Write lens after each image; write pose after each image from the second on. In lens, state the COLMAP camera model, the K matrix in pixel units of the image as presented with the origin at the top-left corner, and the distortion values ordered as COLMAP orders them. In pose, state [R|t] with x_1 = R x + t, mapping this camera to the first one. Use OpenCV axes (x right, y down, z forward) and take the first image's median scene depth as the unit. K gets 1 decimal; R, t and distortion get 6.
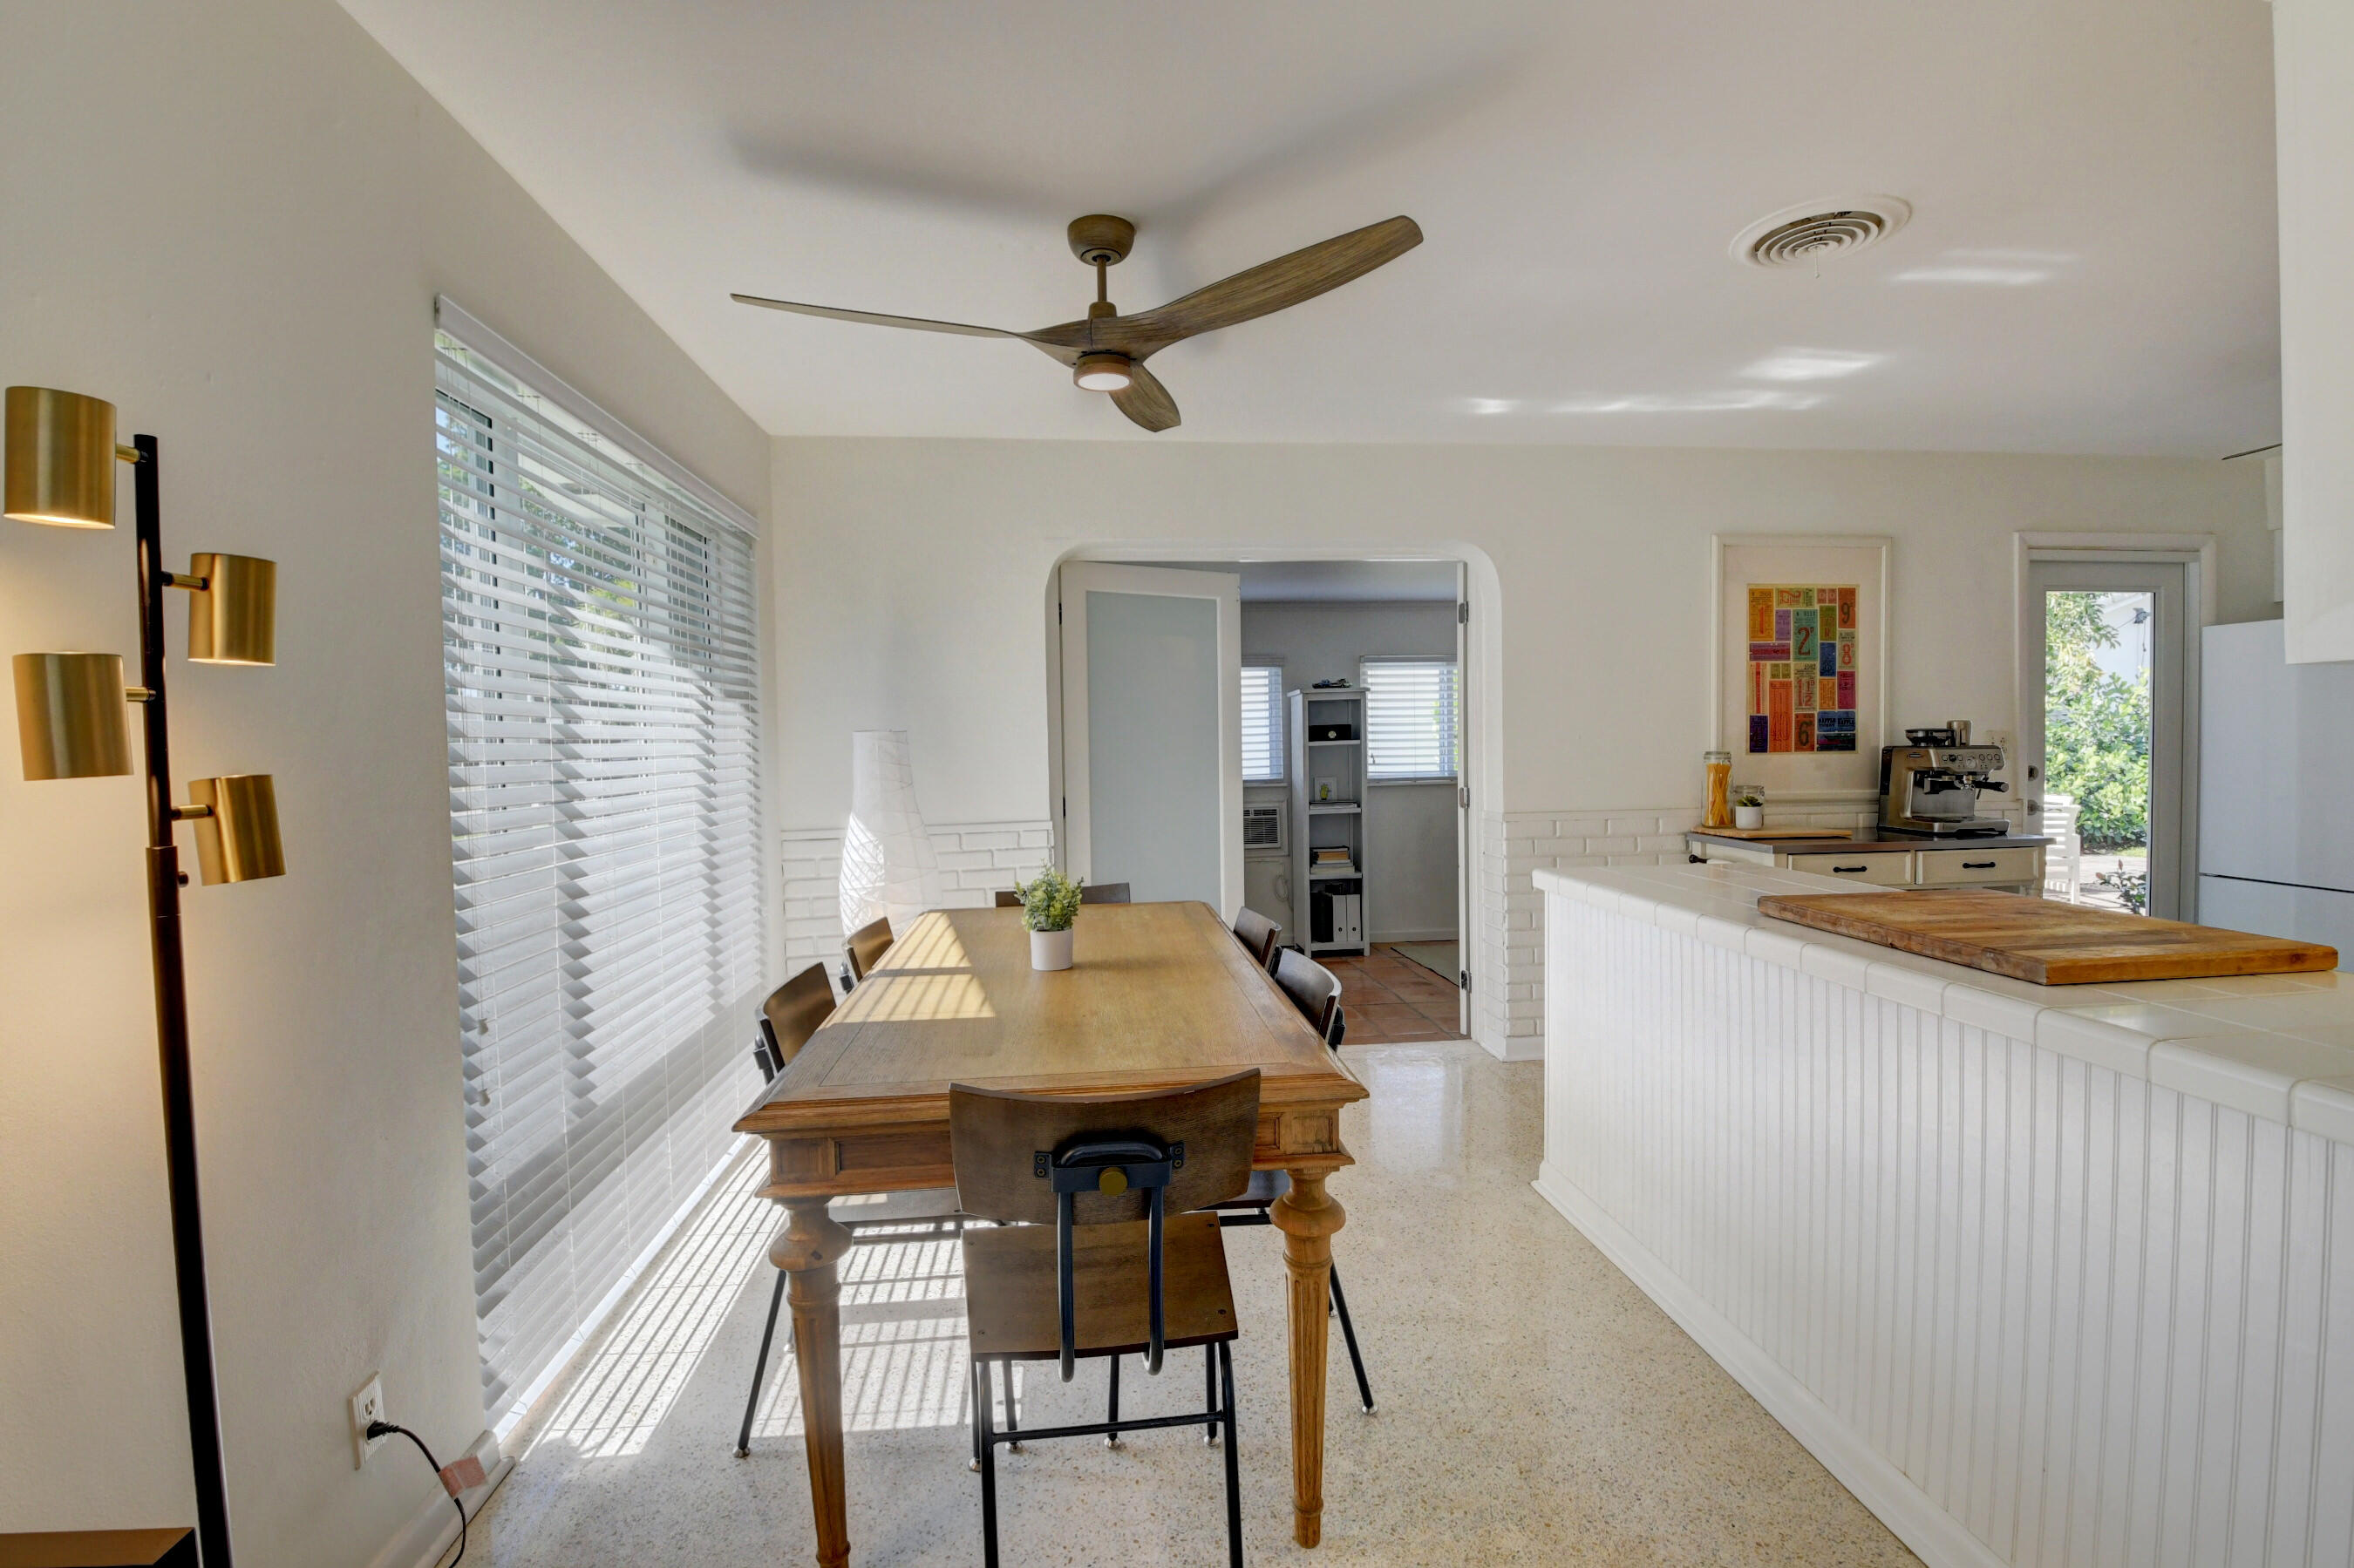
lens RADIAL K [[1033.5, 0, 1163.1], [0, 1033.5, 776.0], [0, 0, 1]] dist [0.000699, -0.015867]
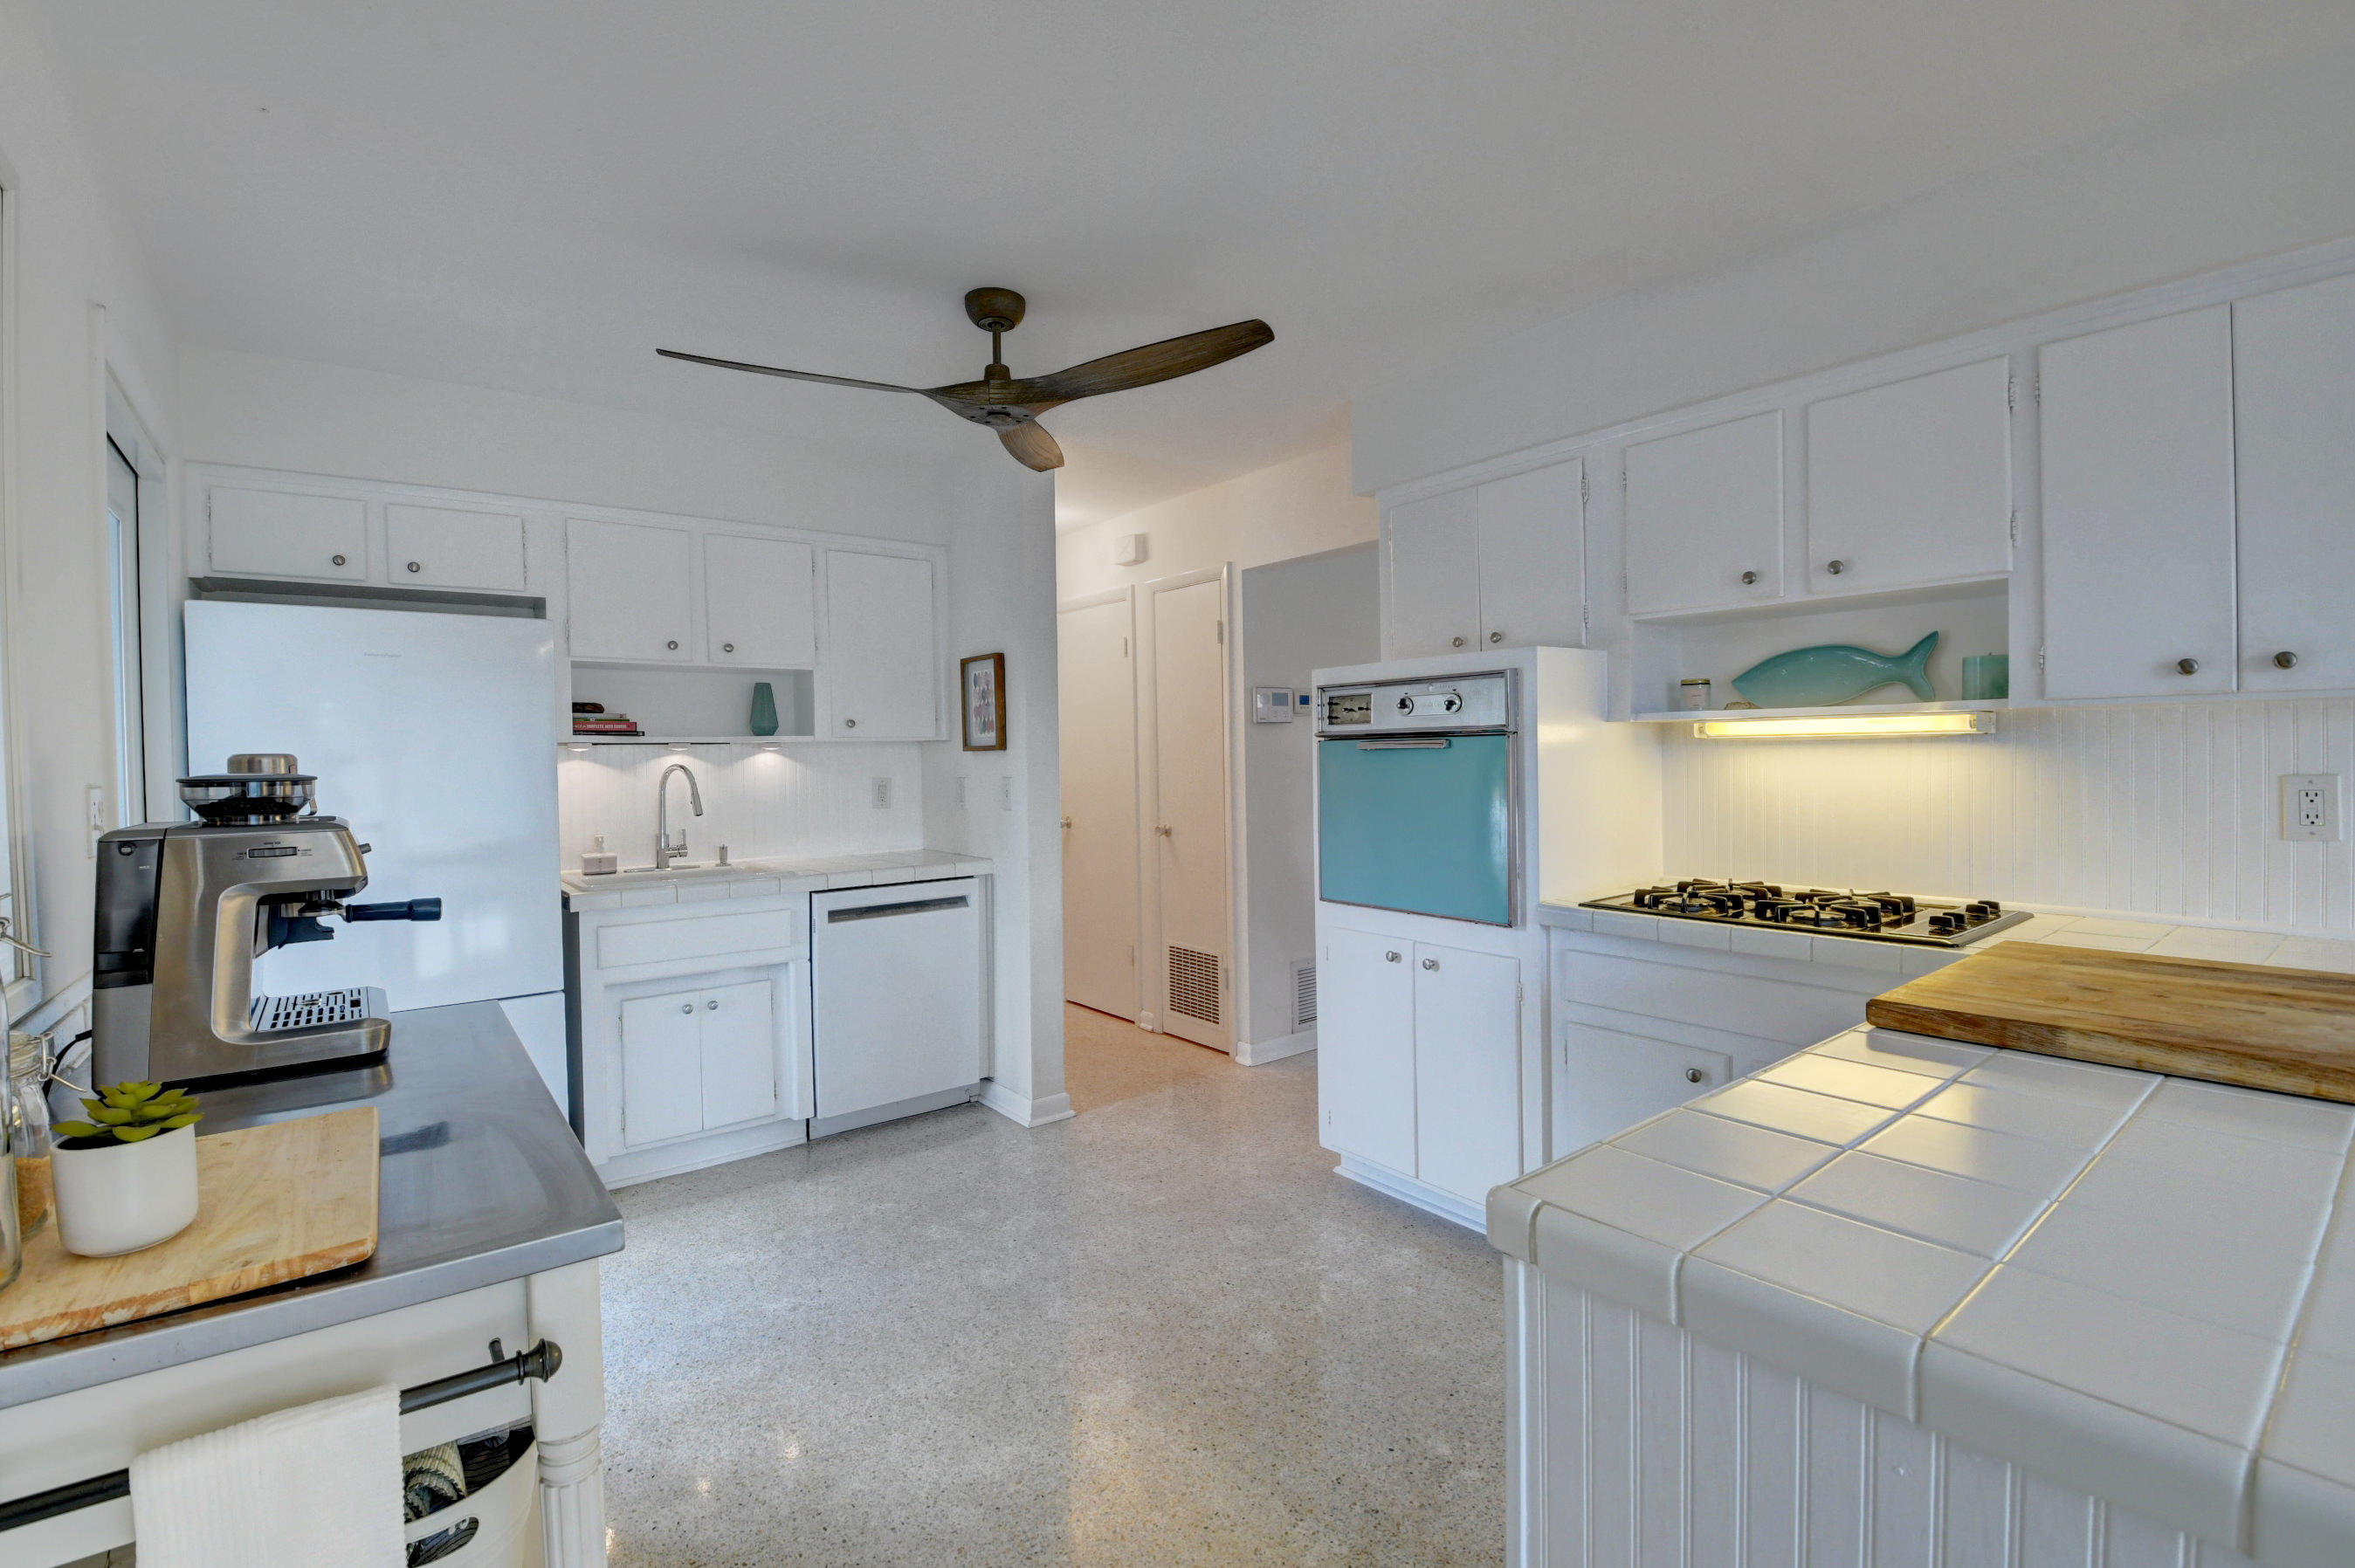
lens RADIAL K [[1034.0, 0, 1169.6], [0, 1034.0, 774.2], [0, 0, 1]] dist [0.000699, -0.015867]
pose [[-0.541241, 0.008500, 0.840825, 0.263400], [0.056558, 0.998052, 0.026317, -0.036357], [-0.838963, 0.061799, -0.540667, 0.882838]]
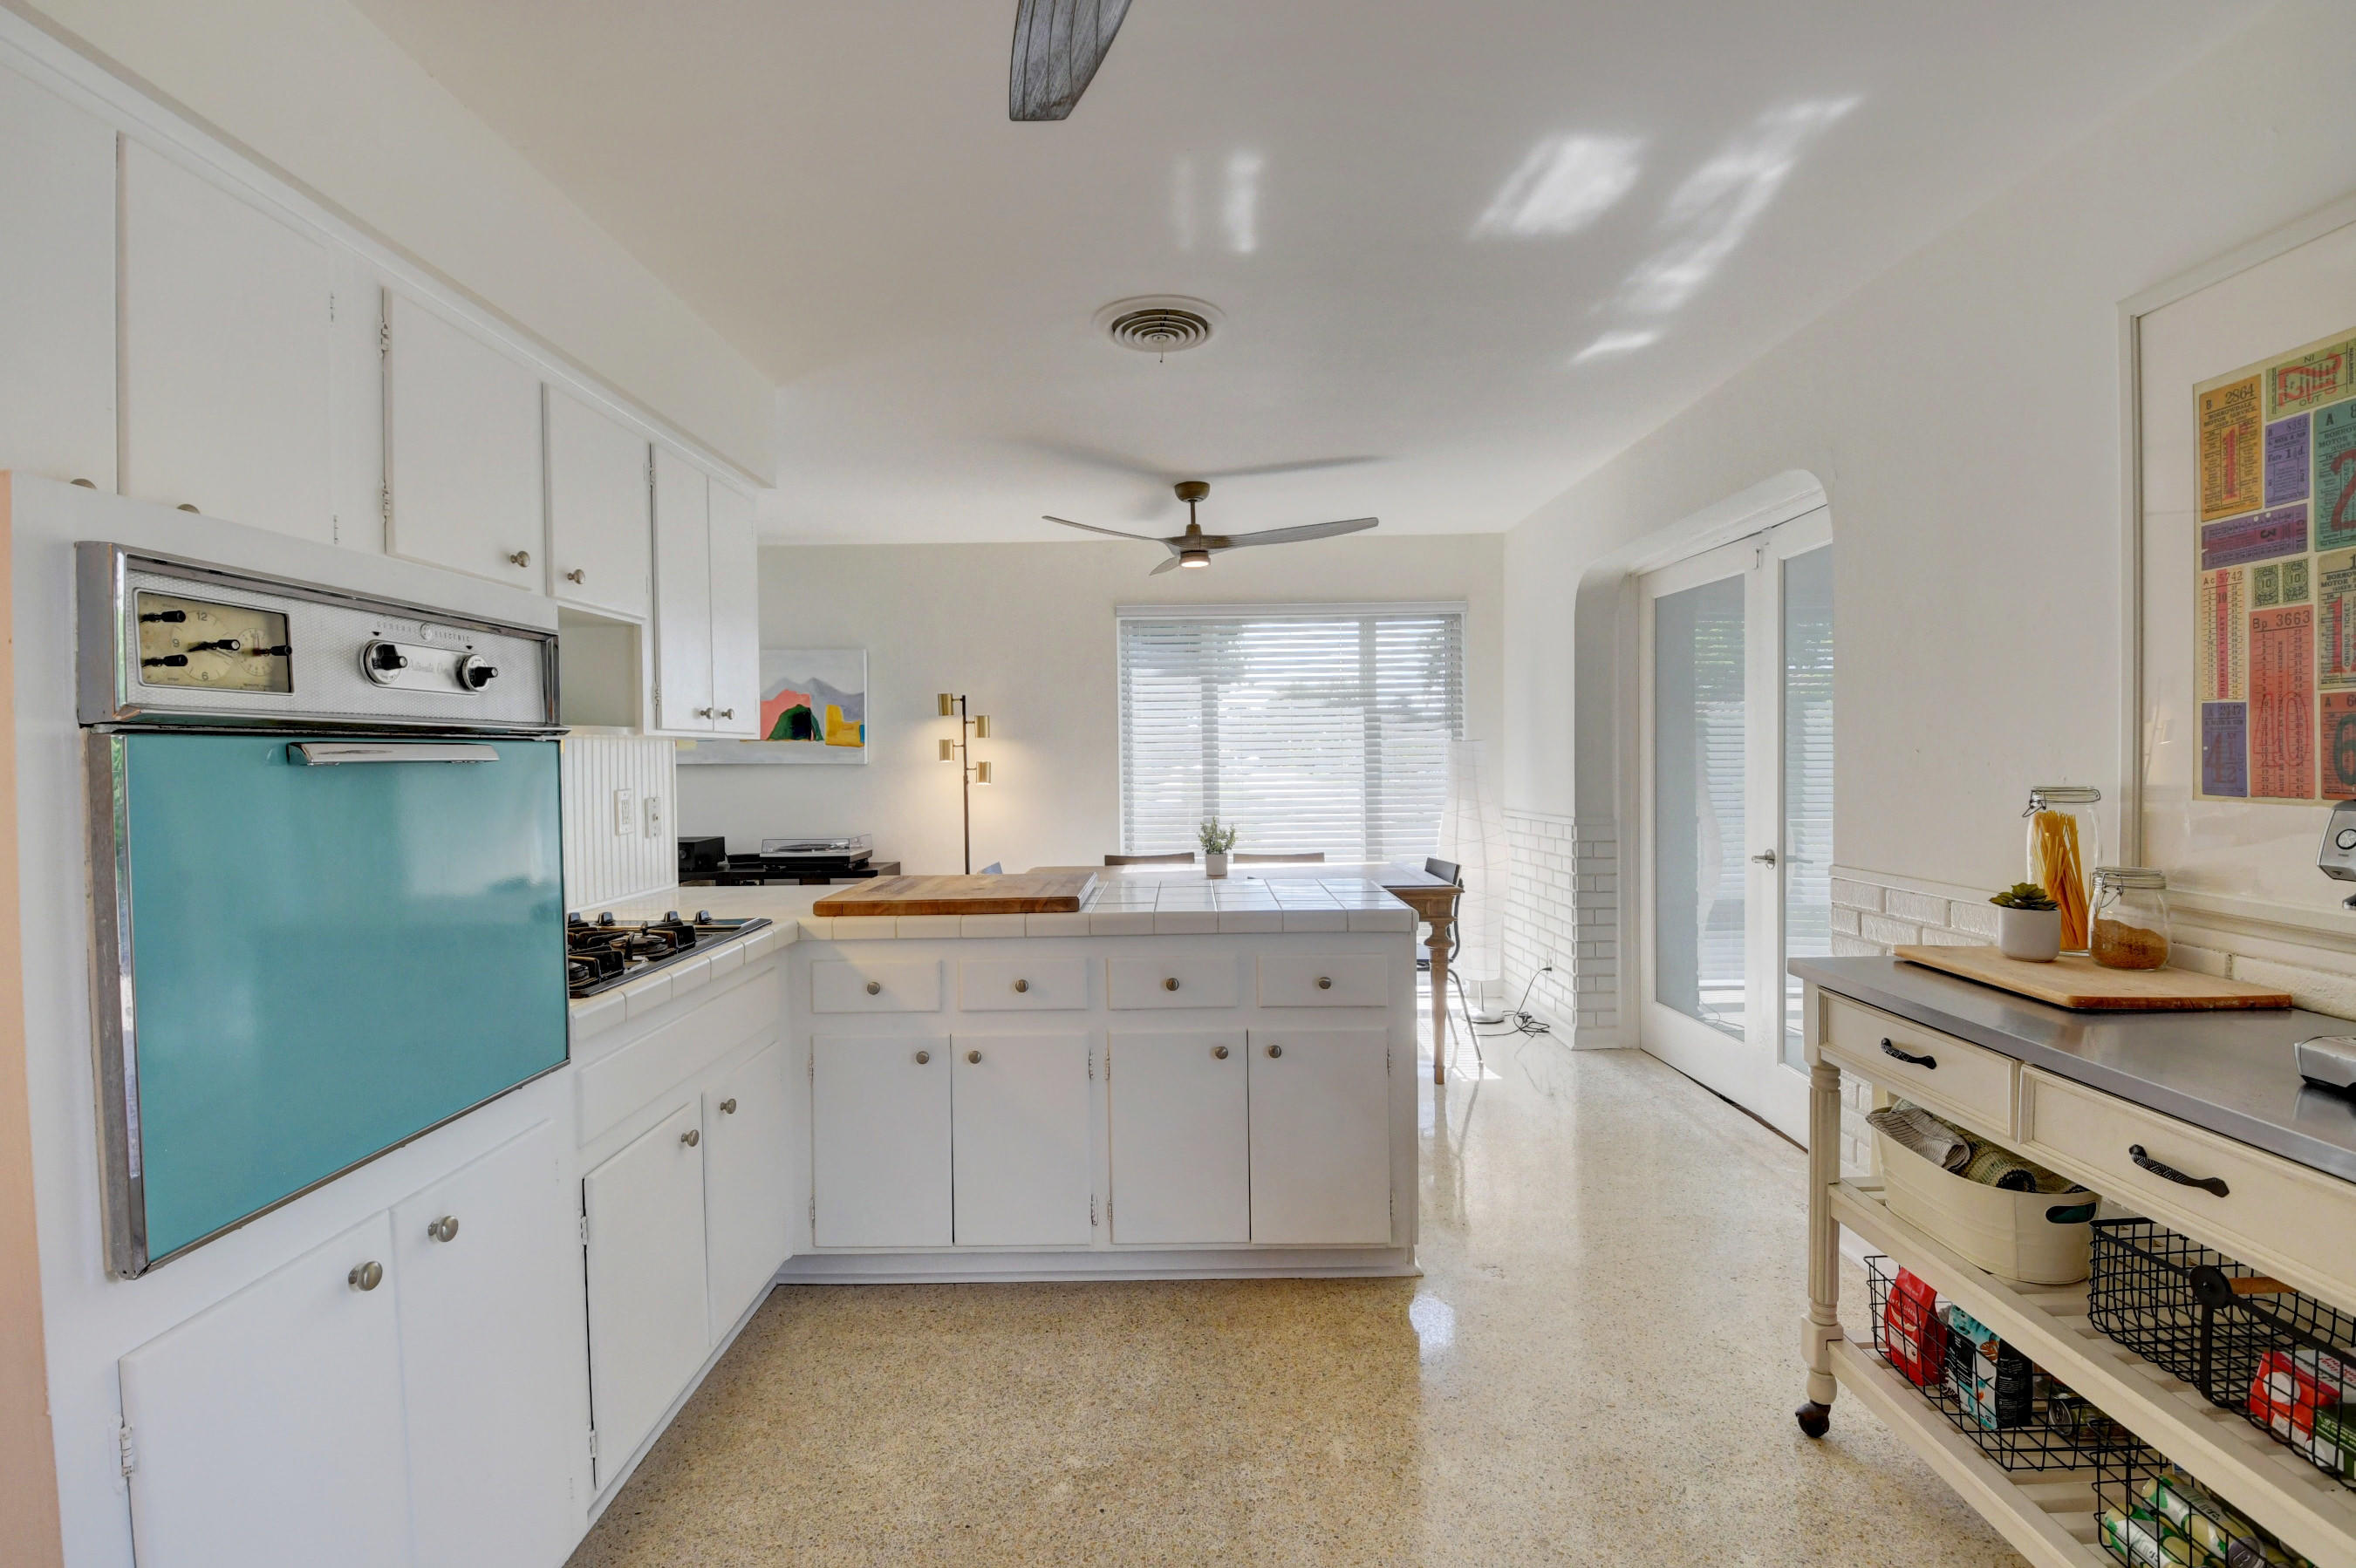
lens RADIAL K [[1034.4, 0, 1170.7], [0, 1034.4, 776.6], [0, 0, 1]] dist [0.000699, -0.015867]
pose [[-0.103589, 0.039071, -0.993853, 1.009775], [-0.018252, 0.998985, 0.041176, -0.038588], [0.994453, 0.022405, -0.102770, 0.634060]]
